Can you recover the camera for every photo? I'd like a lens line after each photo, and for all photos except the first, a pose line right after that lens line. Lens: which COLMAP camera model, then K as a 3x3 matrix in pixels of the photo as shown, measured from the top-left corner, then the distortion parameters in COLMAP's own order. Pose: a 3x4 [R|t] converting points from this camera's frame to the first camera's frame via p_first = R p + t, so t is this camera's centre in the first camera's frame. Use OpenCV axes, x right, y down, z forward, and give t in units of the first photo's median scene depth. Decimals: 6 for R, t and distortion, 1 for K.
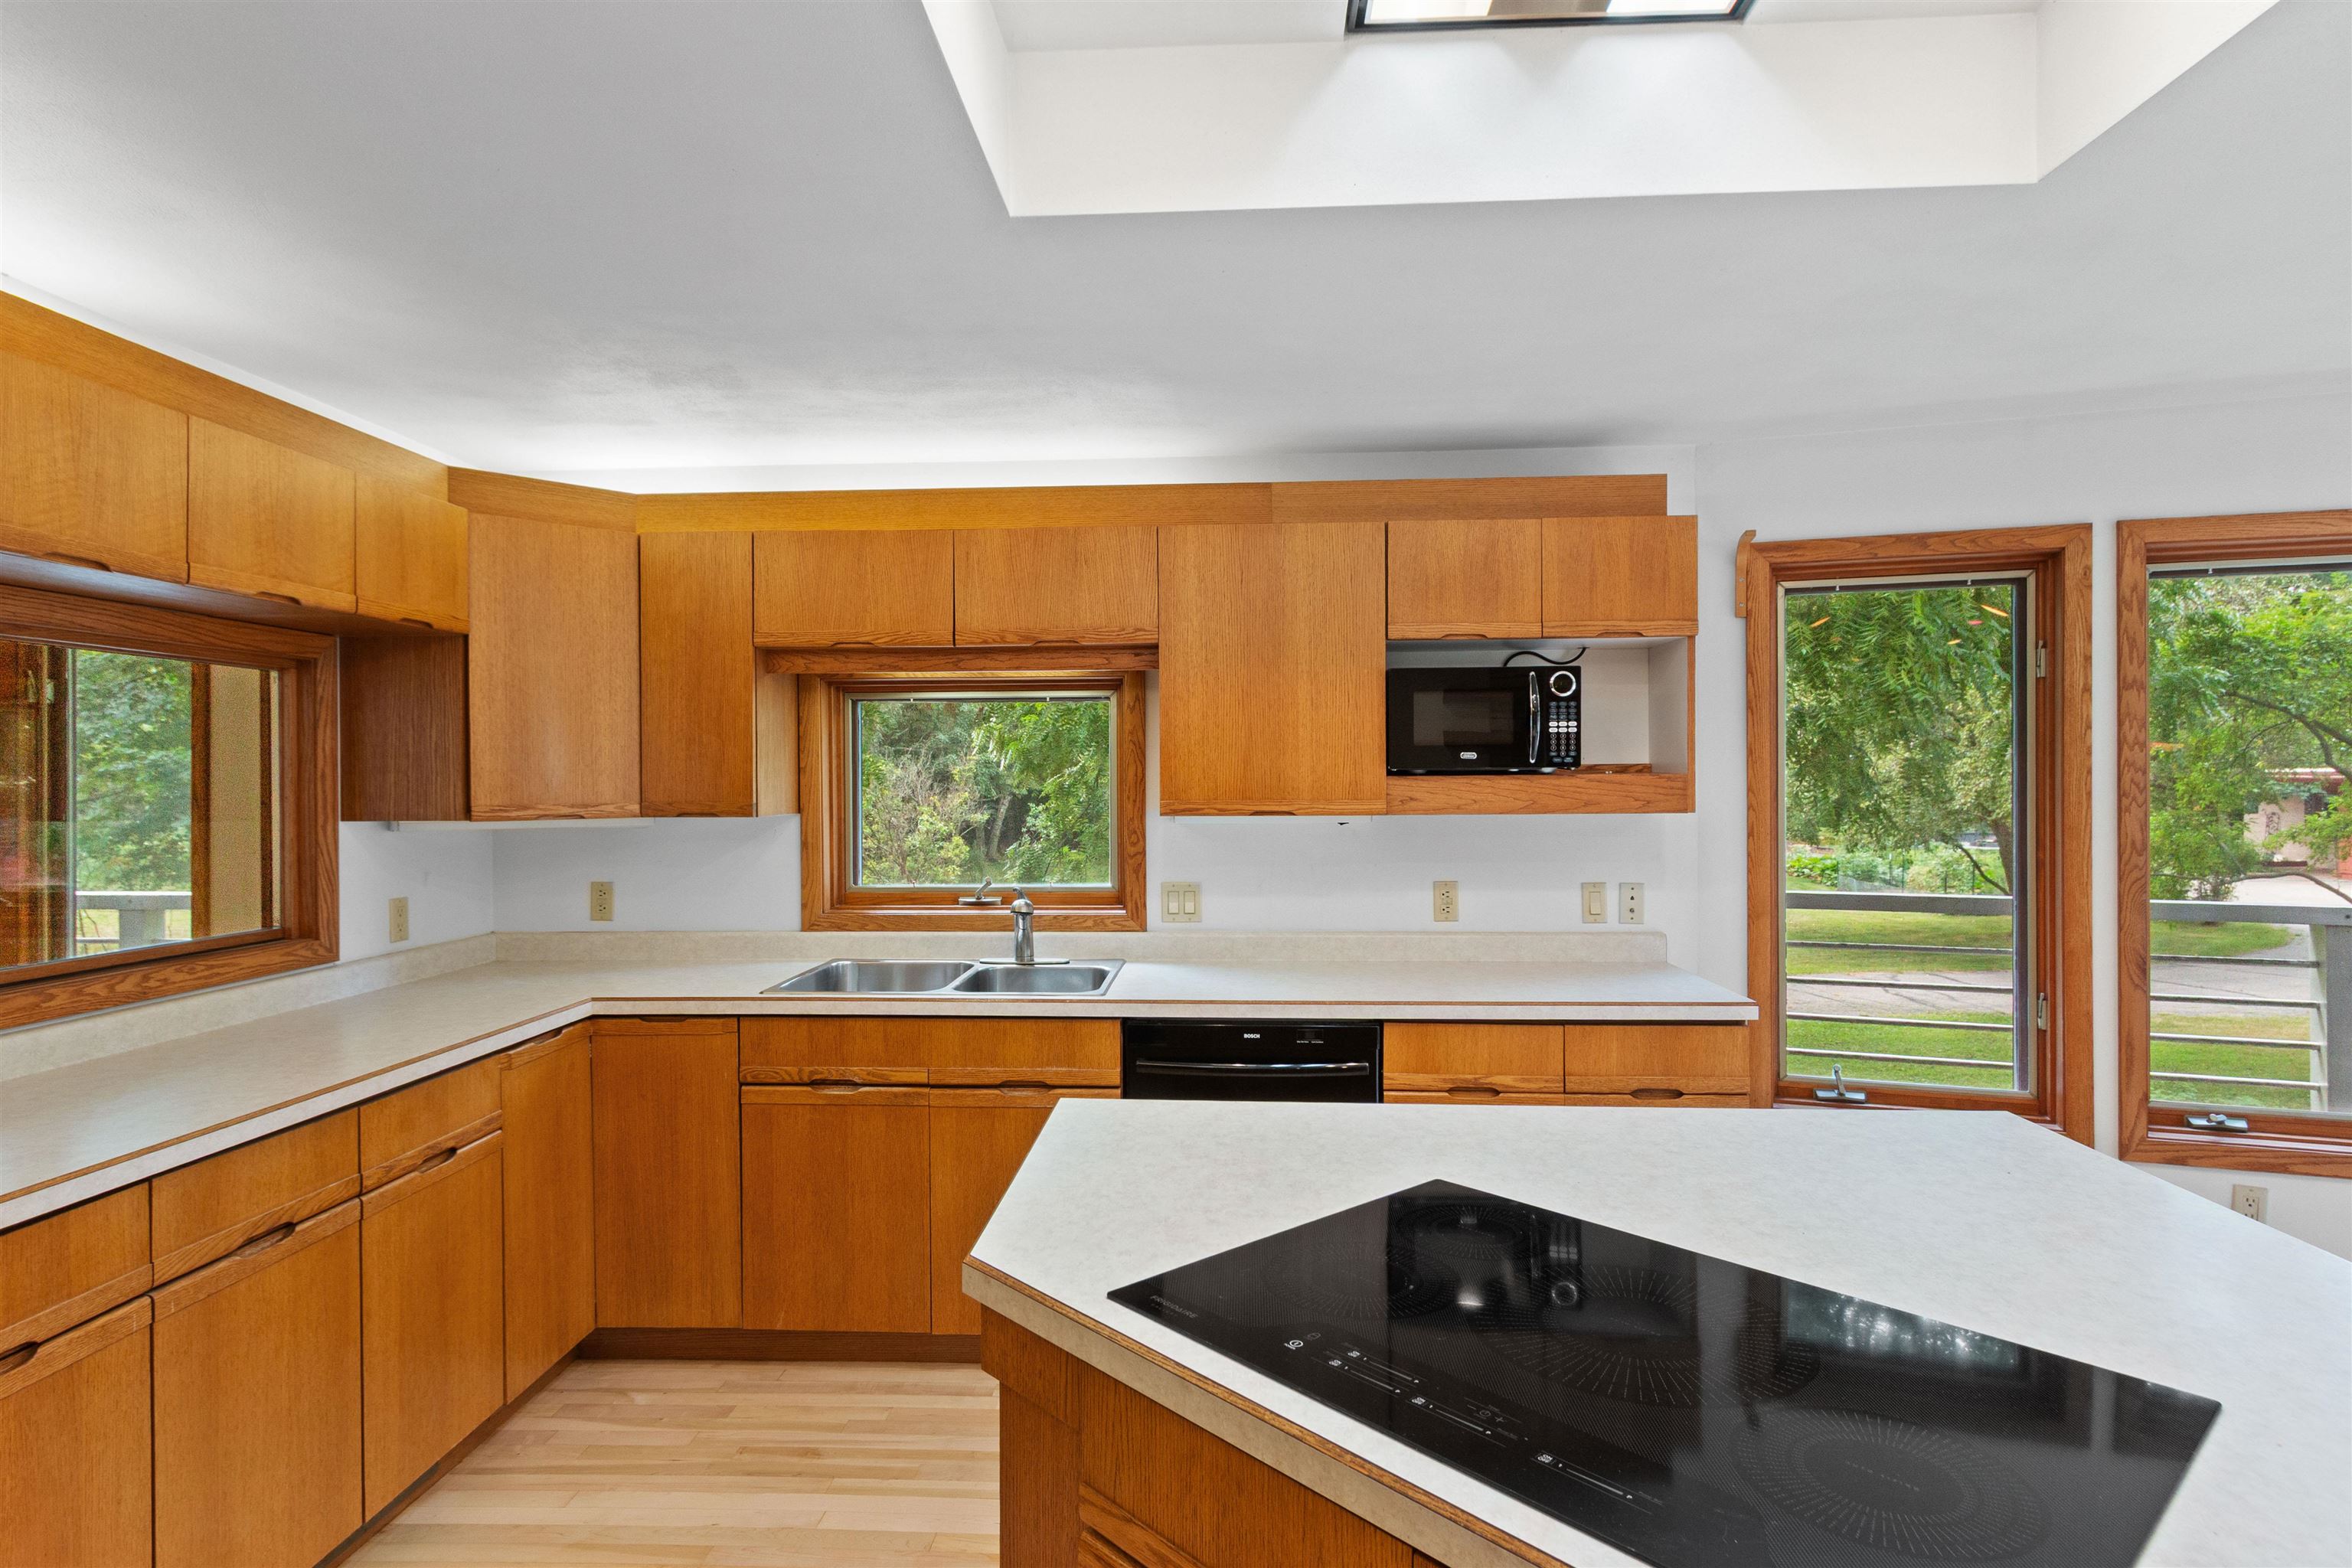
lens RADIAL K [[1192.6, 0, 1172.8], [0, 1192.6, 782.3], [0, 0, 1]] dist [0.000284, 0.000062]
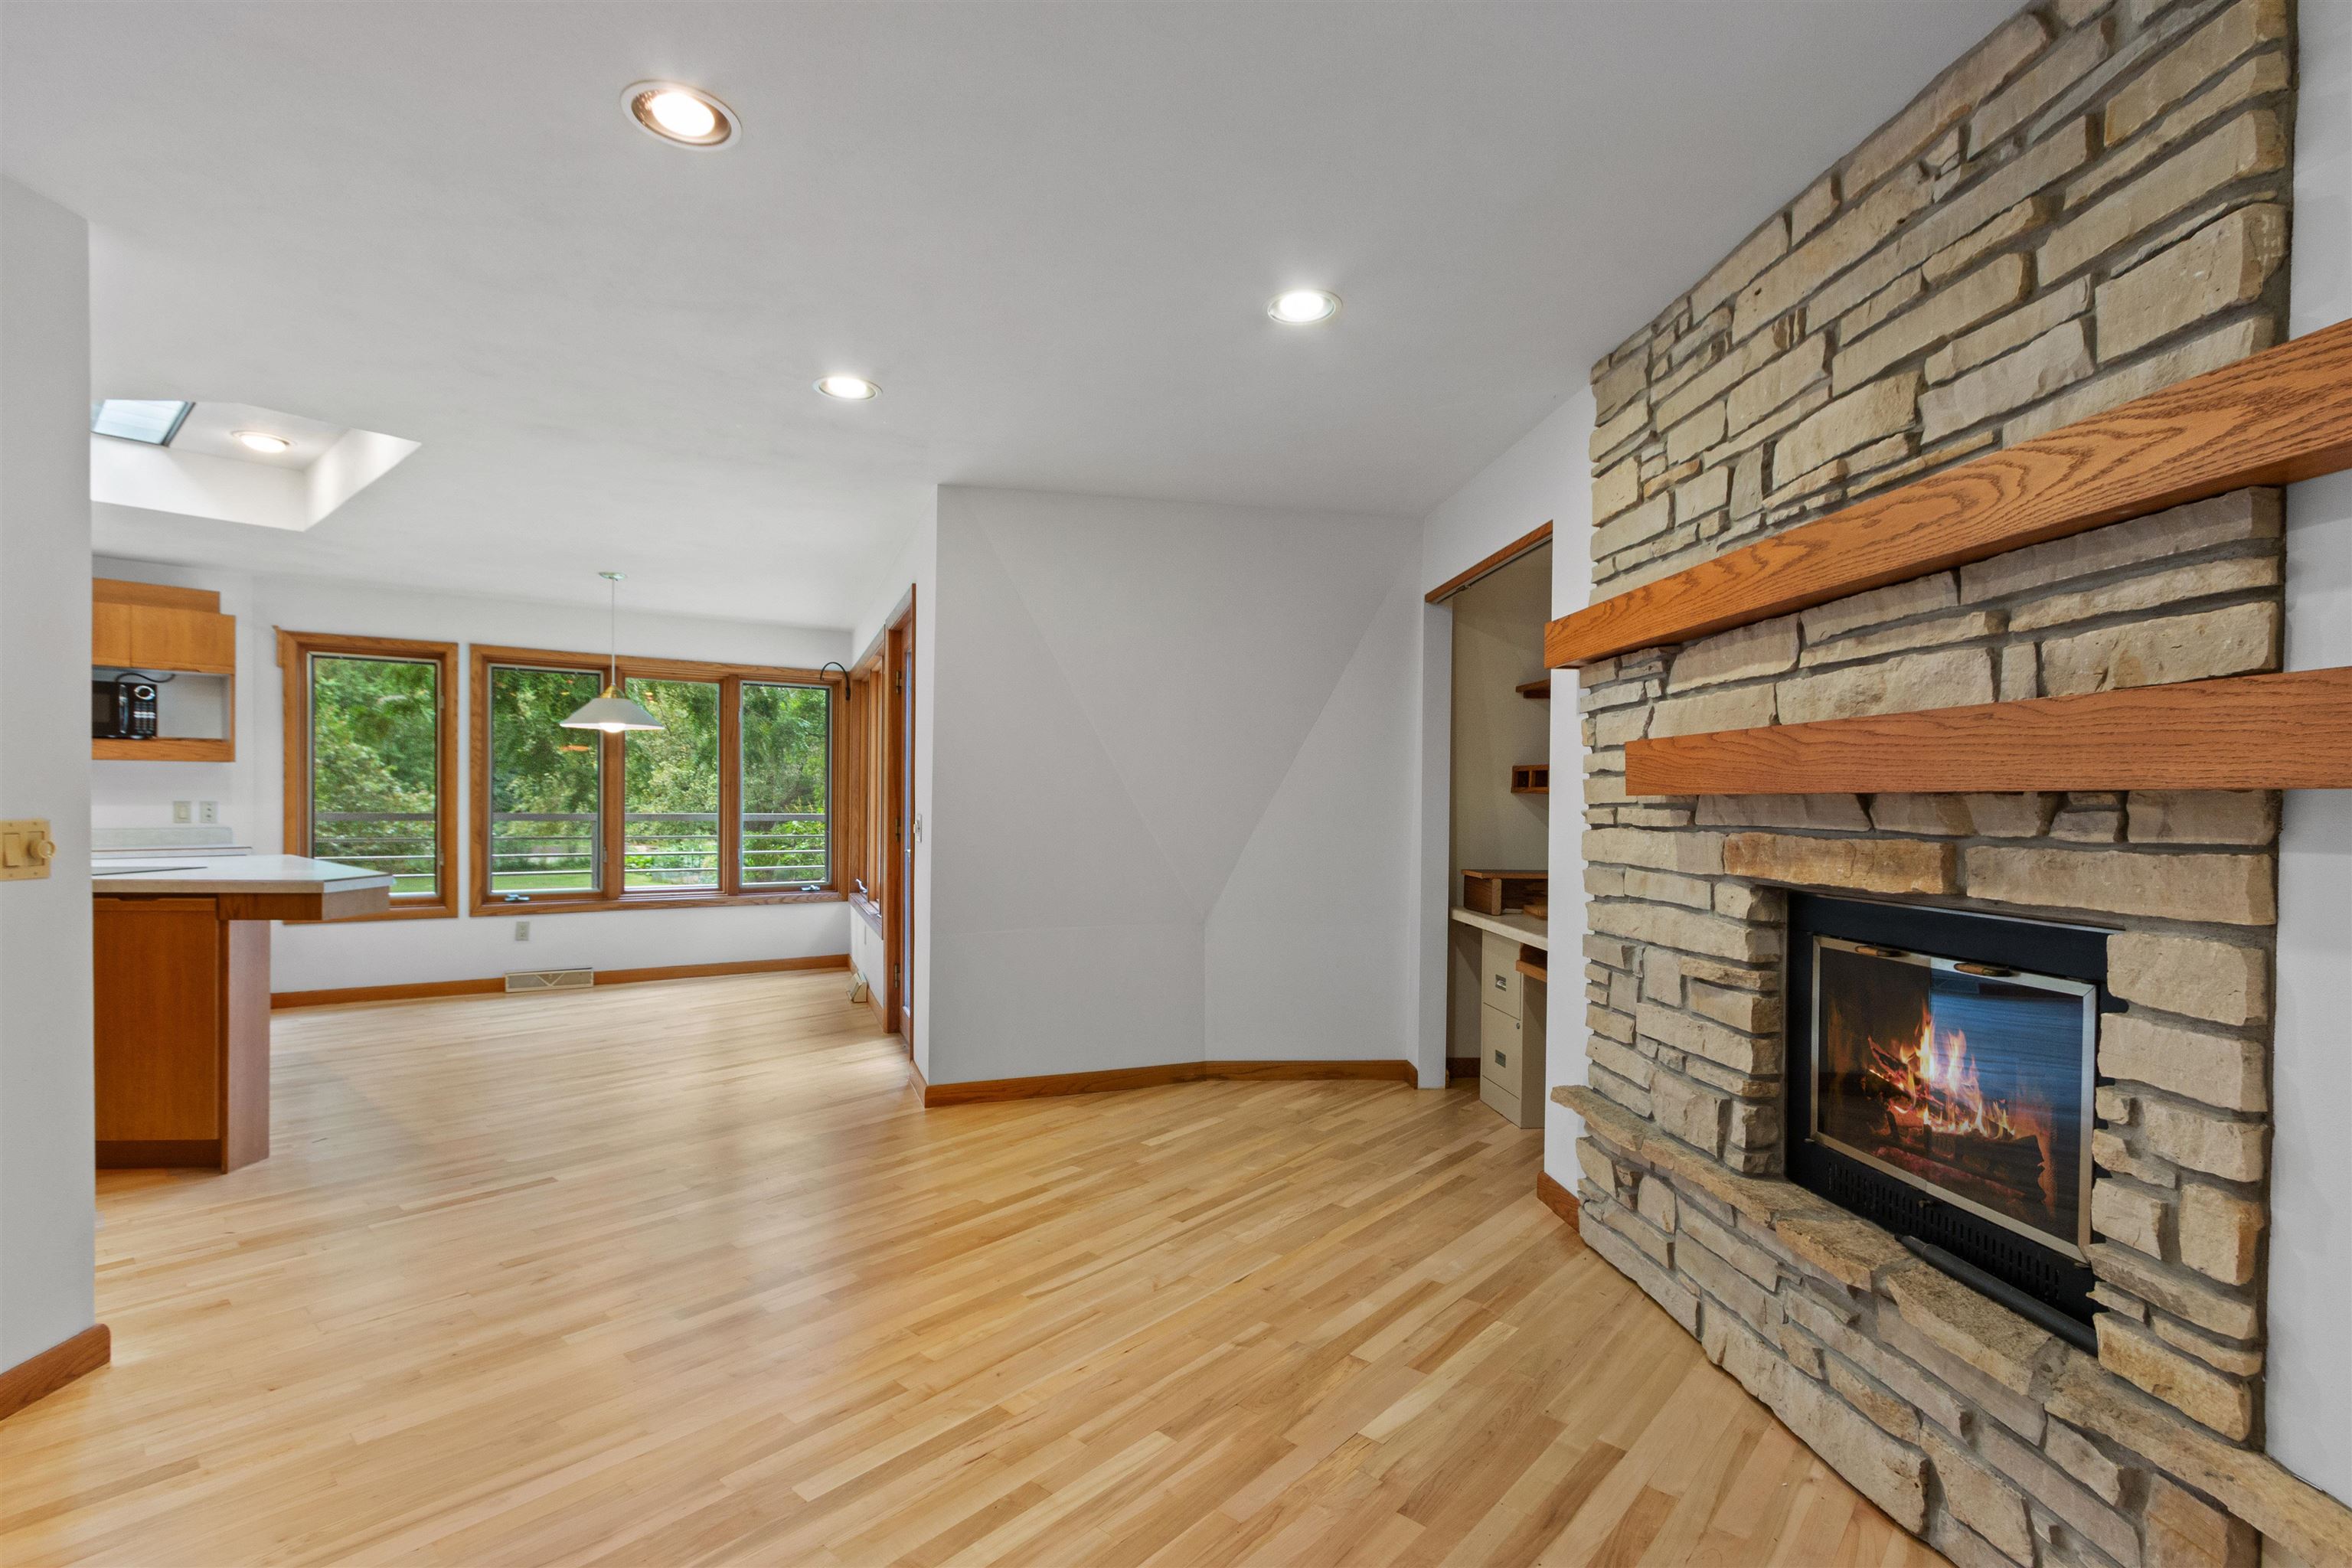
lens RADIAL K [[1072.9, 0, 1176.8], [0, 1072.9, 791.1], [0, 0, 1]] dist [-0.000638, -0.000100]
pose [[0.628894, 0.012905, 0.777384, 0.030351], [-0.008261, 0.999917, -0.009916, 0.078799], [-0.777448, -0.000185, 0.628948, -1.374211]]
